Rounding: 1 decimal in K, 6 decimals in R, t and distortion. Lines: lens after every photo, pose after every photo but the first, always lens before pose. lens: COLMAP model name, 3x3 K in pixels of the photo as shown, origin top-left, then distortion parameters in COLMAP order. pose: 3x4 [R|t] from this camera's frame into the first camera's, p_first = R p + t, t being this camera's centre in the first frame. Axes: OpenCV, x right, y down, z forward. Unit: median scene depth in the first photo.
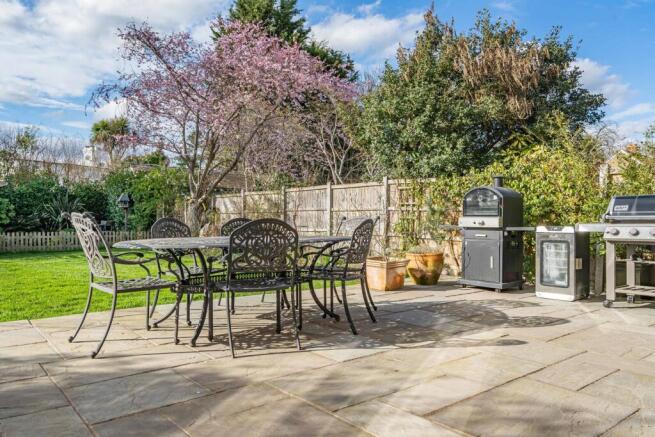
lens RADIAL K [[490.1, 0, 327.8], [0, 490.1, 206.9], [0, 0, 1]] dist [0.000413, 0.000296]
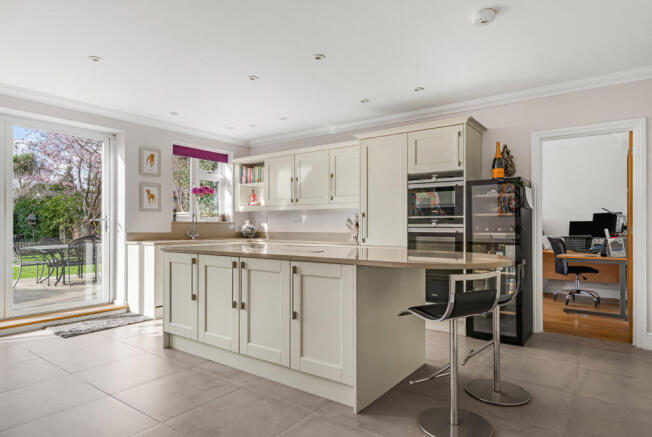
lens RADIAL K [[390.3, 0, 326.0], [0, 390.3, 218.5], [0, 0, 1]] dist [0.000438, -0.000008]
pose [[0.969617, -0.004883, 0.244579, 0.101988], [0.005607, 0.999982, -0.002265, -0.010423], [-0.244564, 0.003568, 0.969627, -0.227009]]
